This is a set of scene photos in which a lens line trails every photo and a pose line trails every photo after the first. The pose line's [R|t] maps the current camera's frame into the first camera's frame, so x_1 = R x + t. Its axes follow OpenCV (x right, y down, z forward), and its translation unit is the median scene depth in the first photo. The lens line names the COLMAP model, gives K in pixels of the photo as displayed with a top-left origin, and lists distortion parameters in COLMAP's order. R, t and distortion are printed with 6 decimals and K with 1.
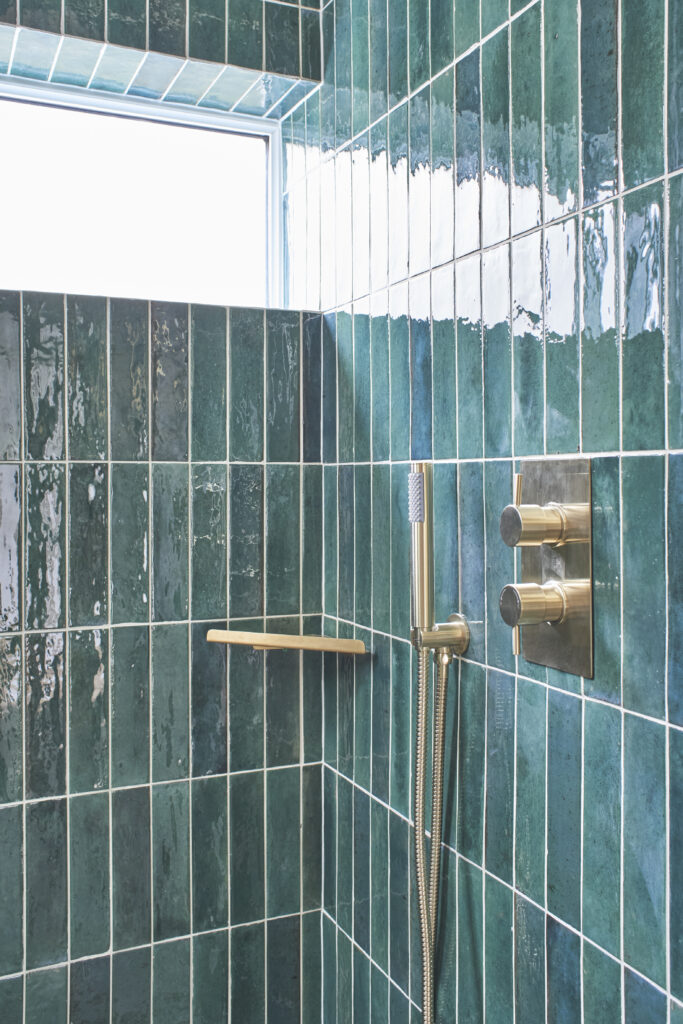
lens RADIAL K [[913.8, 0, 342.6], [0, 913.8, 489.6], [0, 0, 1]] dist [-0.021900, 0.009891]
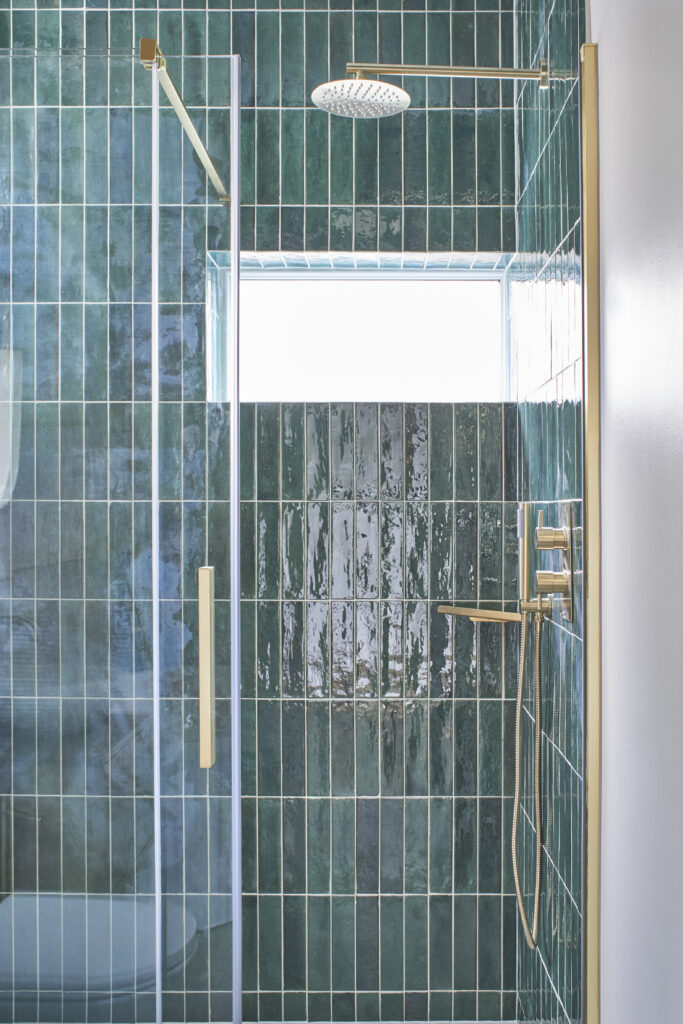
lens RADIAL K [[1029.9, 0, 341.5], [0, 1029.9, 512.0], [0, 0, 1]] dist [-0.055591, 0.012805]
pose [[0.893811, 0.004966, -0.448416, 0.495336], [-0.008333, 0.999950, -0.005536, 0.000426], [0.448366, 0.008685, 0.893808, -0.675906]]
